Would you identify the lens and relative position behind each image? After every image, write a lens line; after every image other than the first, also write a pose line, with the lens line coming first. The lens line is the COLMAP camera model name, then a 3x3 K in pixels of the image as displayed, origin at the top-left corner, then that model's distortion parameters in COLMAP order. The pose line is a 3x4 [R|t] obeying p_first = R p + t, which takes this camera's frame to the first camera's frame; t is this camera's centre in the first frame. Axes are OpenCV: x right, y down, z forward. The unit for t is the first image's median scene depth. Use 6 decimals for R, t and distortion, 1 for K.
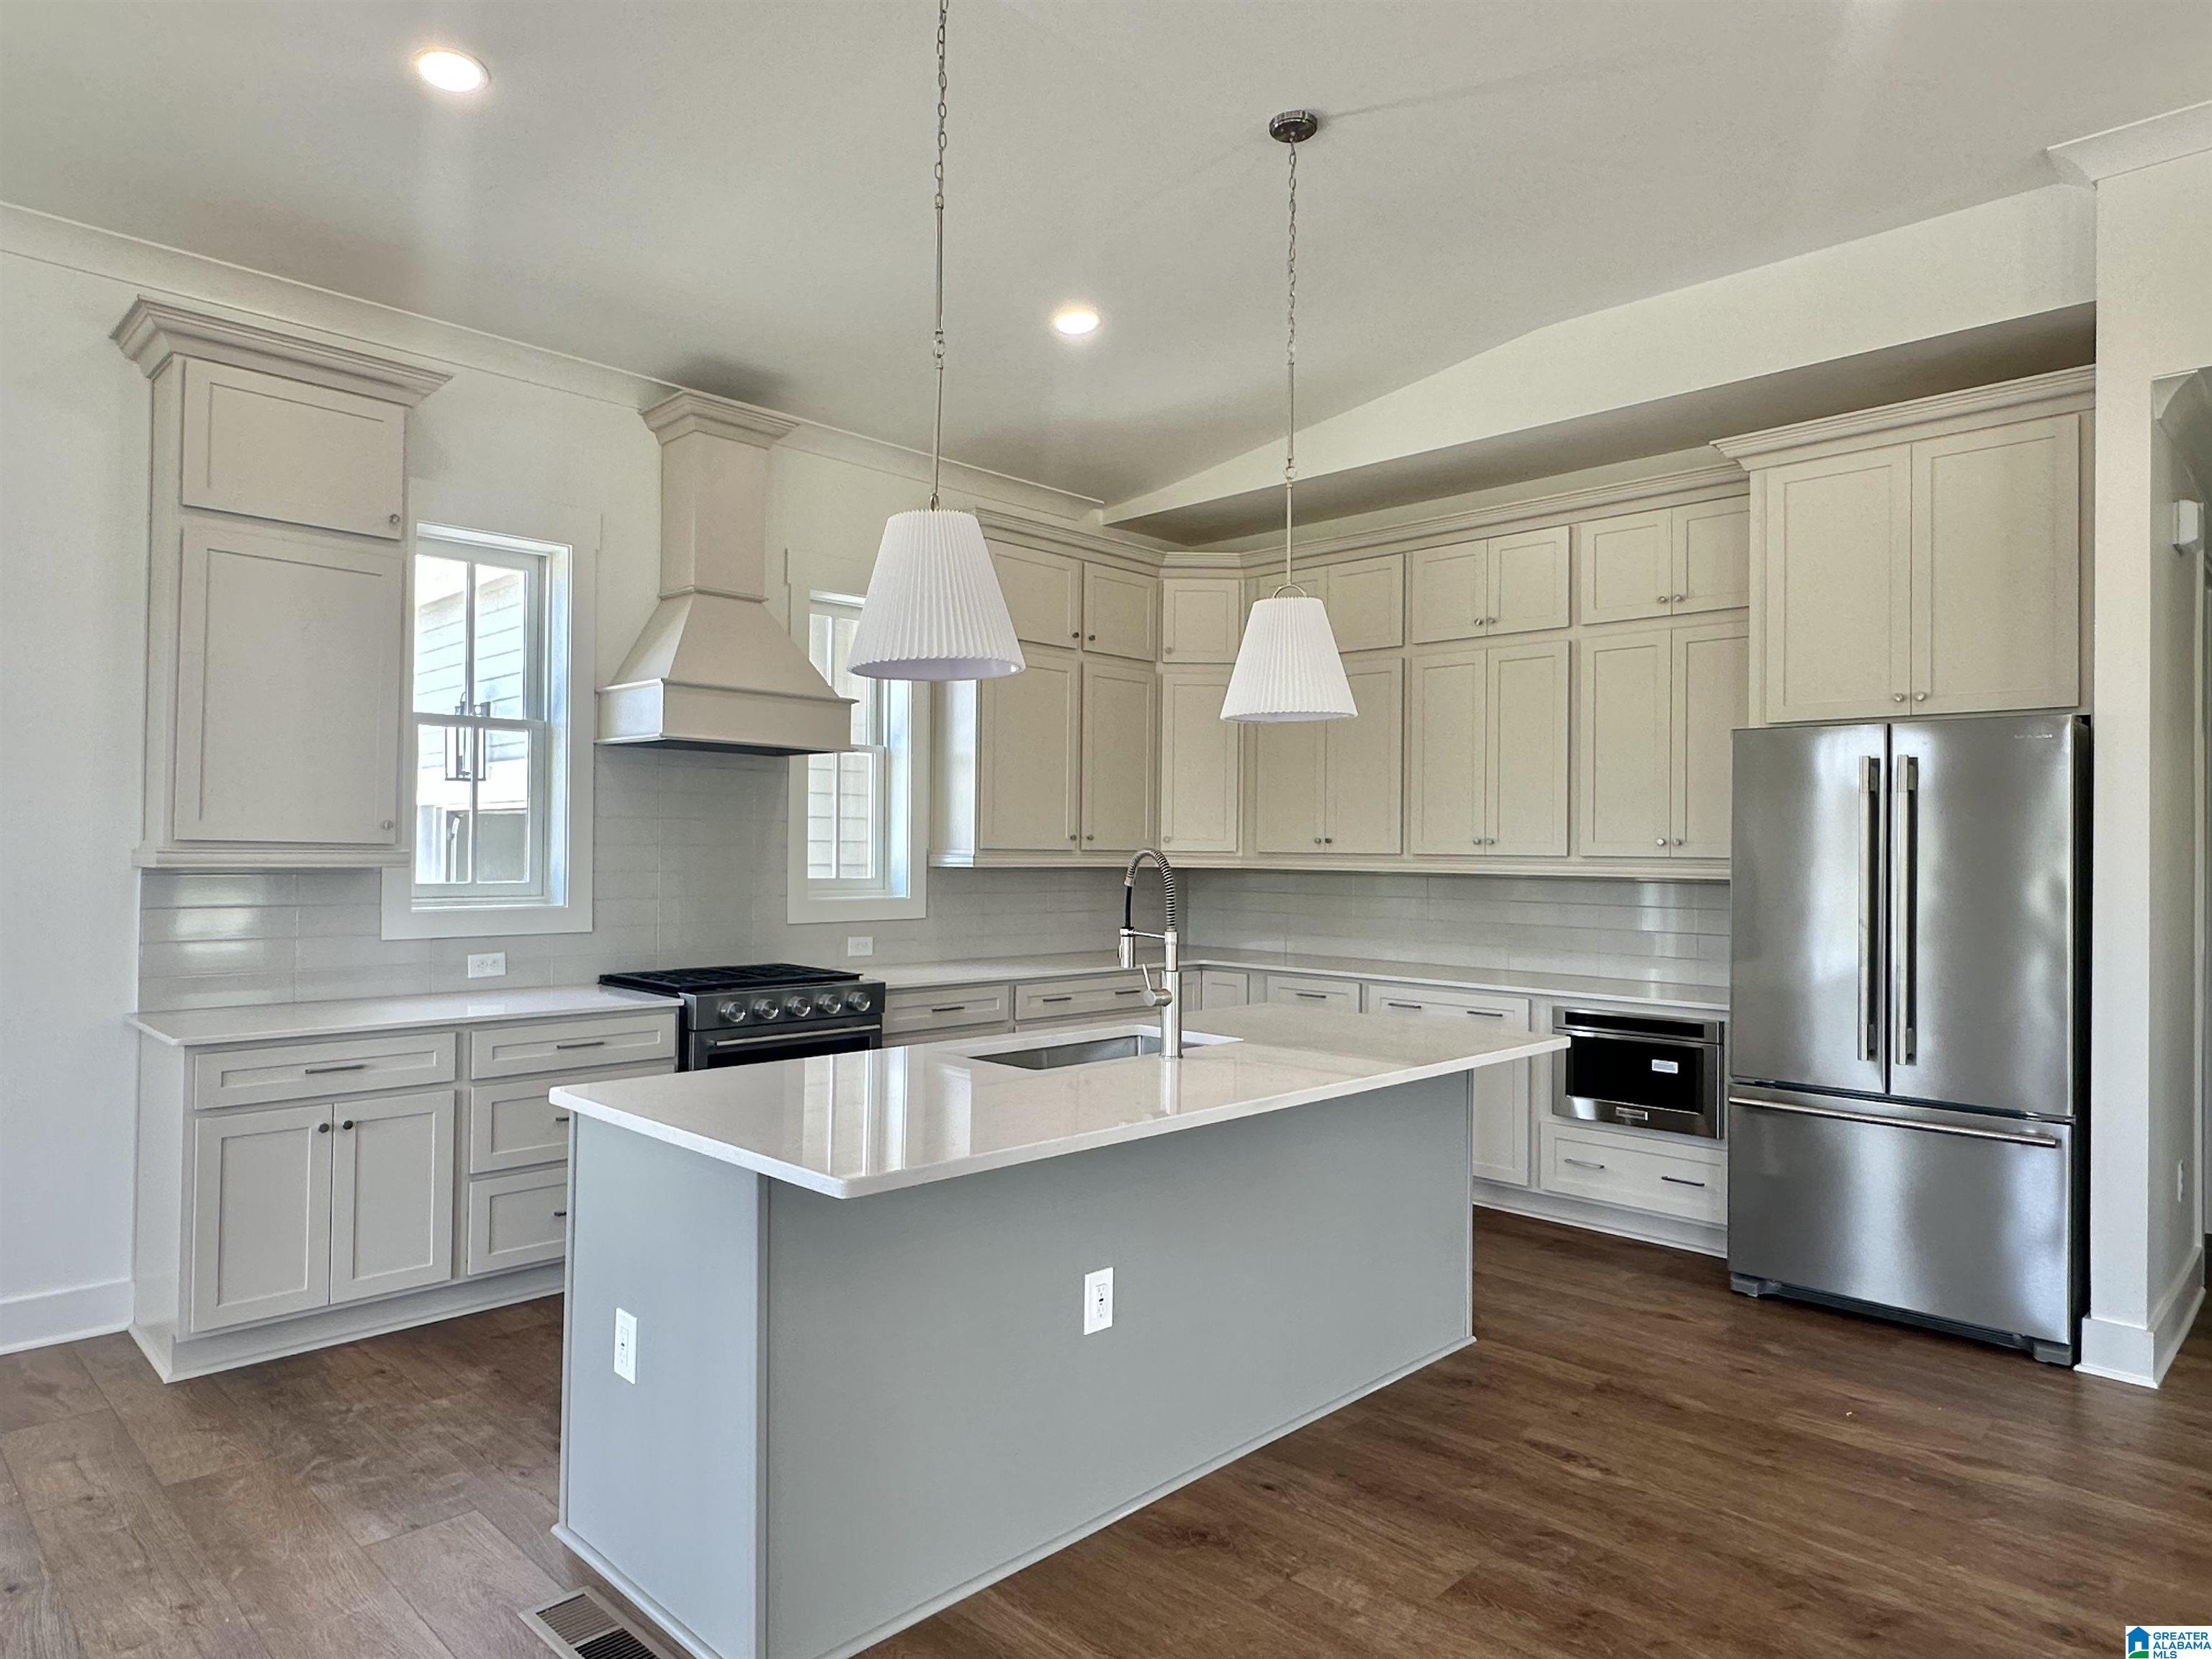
lens RADIAL K [[1337.4, 0, 1105.3], [0, 1337.4, 819.1], [0, 0, 1]] dist [0.002385, -0.000382]
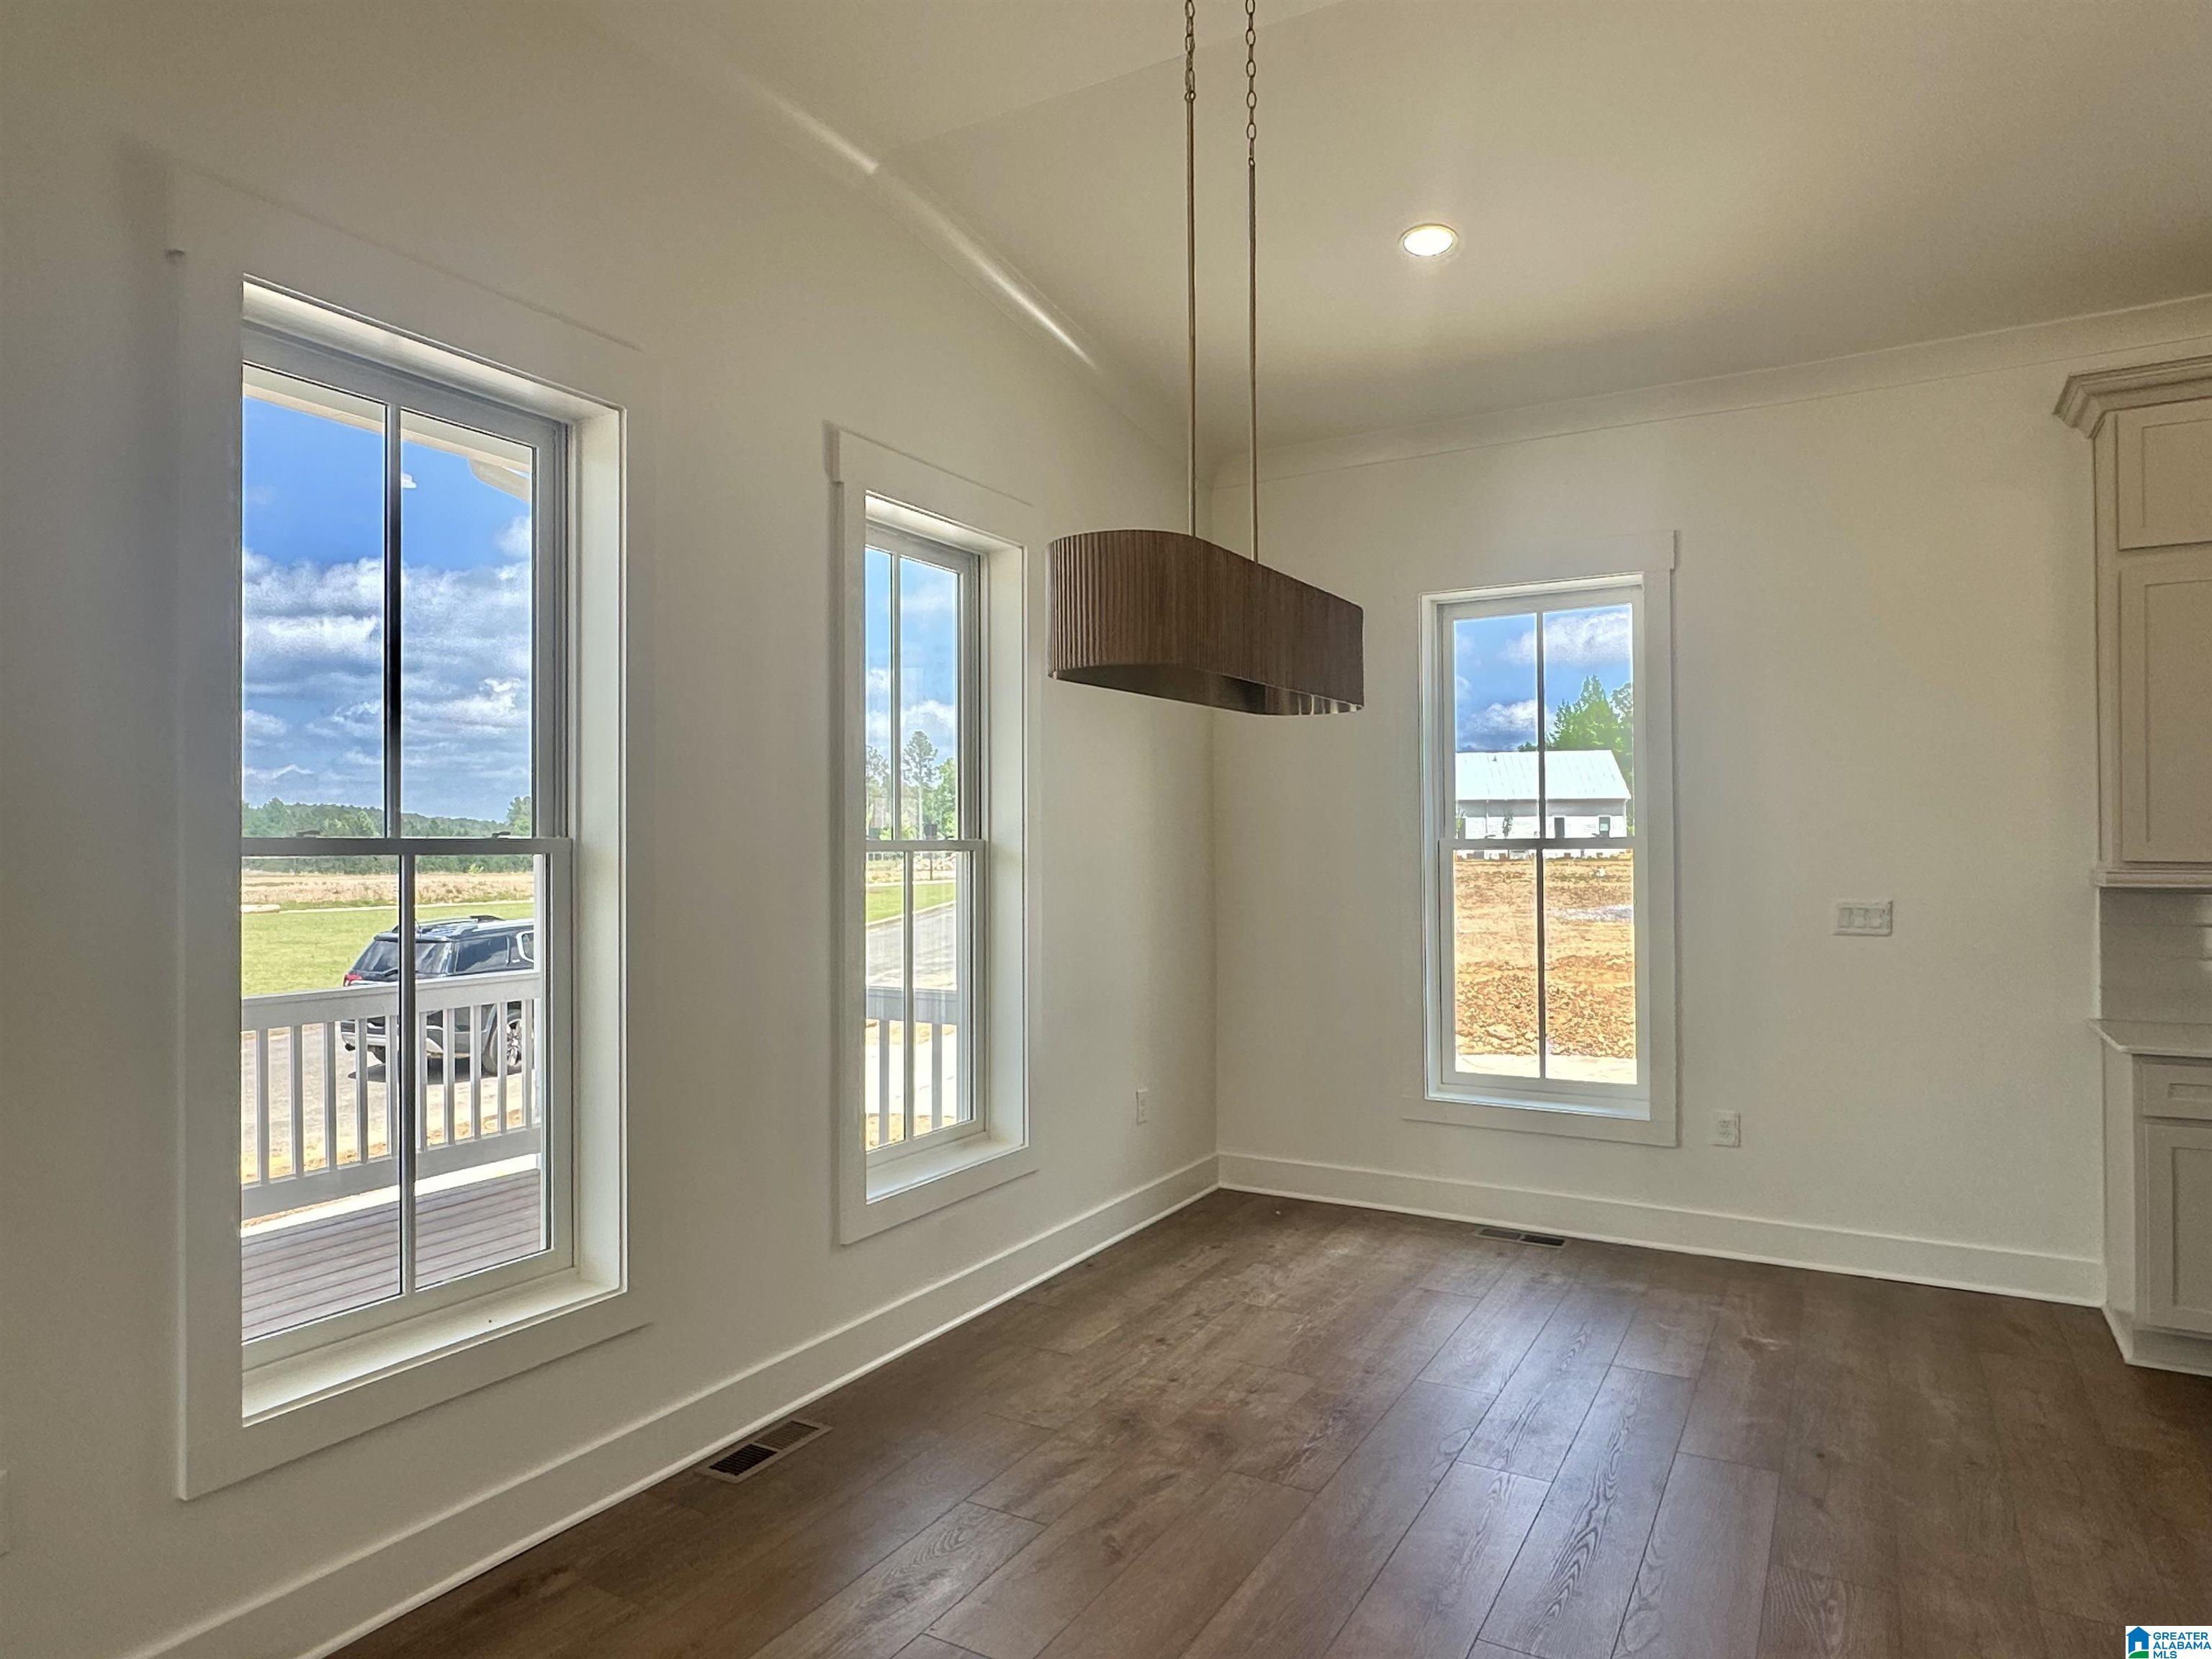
lens RADIAL K [[1337.4, 0, 1103.5], [0, 1337.4, 831.9], [0, 0, 1]] dist [0.002385, -0.000382]
pose [[0.260708, -0.018028, -0.965249, 0.133748], [0.022052, 0.999676, -0.012714, -0.013263], [0.965166, -0.017971, 0.261021, -0.071894]]
